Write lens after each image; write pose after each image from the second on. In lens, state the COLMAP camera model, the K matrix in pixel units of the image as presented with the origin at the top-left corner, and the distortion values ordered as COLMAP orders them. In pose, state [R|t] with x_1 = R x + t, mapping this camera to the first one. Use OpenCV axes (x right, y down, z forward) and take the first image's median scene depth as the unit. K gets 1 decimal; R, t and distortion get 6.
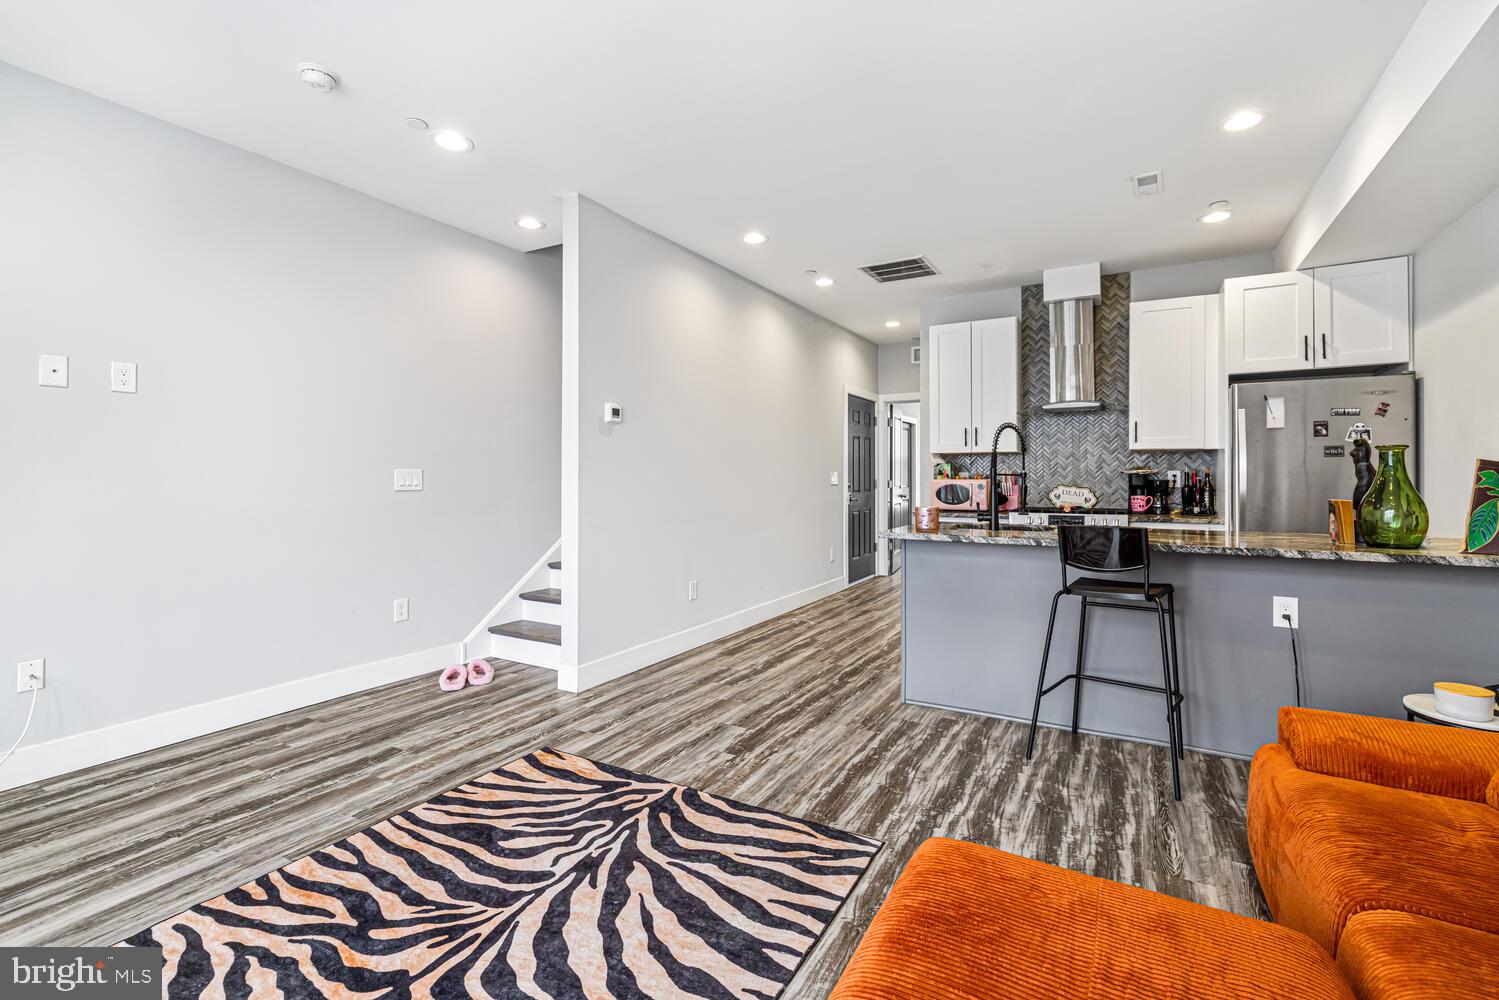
lens RADIAL K [[680.7, 0, 730.4], [0, 680.7, 474.1], [0, 0, 1]] dist [-0.000272, -0.000350]
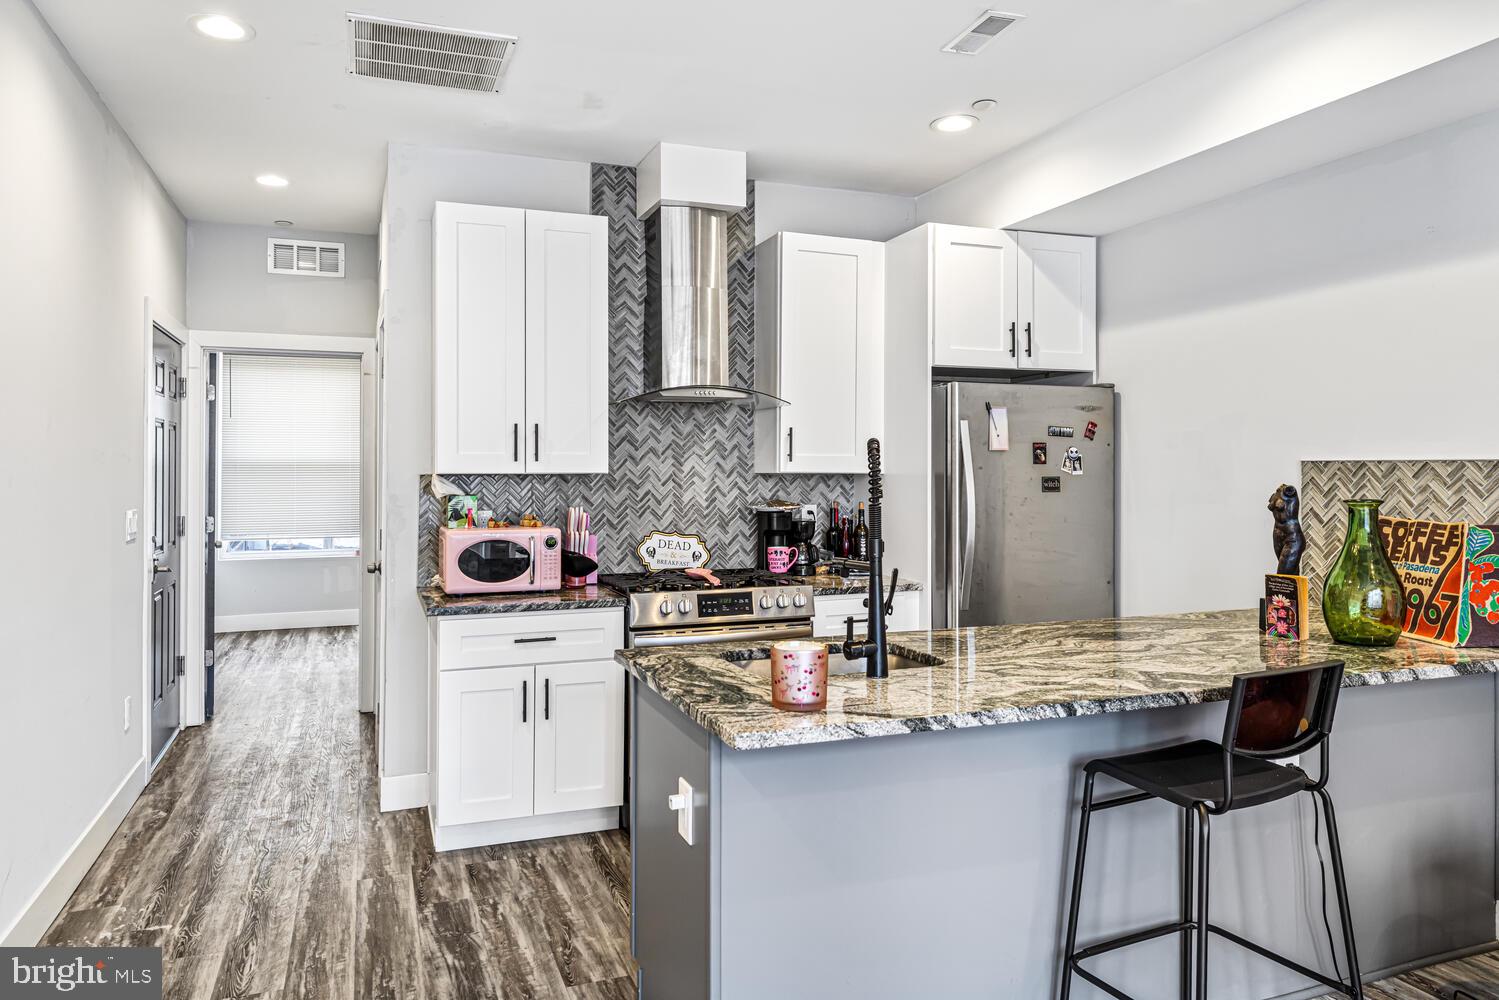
lens RADIAL K [[1008.0, 0, 749.1], [0, 1008.0, 470.1], [0, 0, 1]] dist [0.000781, -0.000905]
pose [[0.611812, 0.000415, 0.791003, -0.137978], [-0.002061, 0.999997, 0.001070, -0.038572], [-0.791000, -0.002285, 0.611812, 0.460607]]
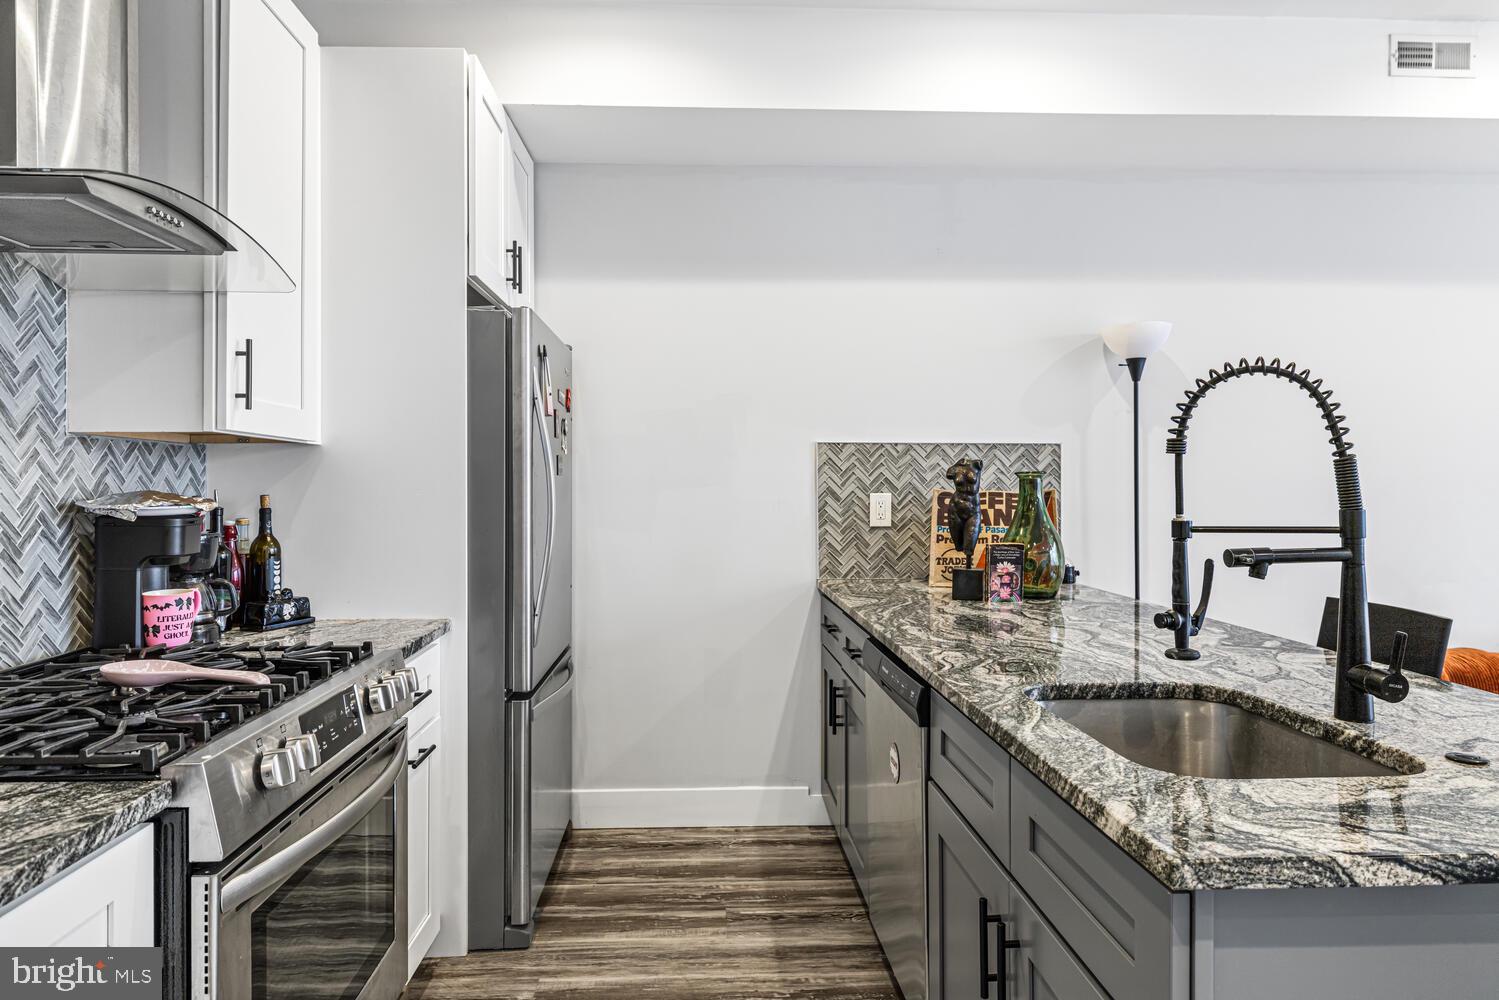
lens RADIAL K [[887.3, 0, 749.5], [0, 887.3, 500.0], [0, 0, 1]] dist [-0.000655, -0.000379]
pose [[-0.555197, -0.014280, 0.831596, 0.147444], [-0.000385, 0.999857, 0.016913, -0.013314], [-0.831718, 0.009070, -0.555124, 0.999007]]
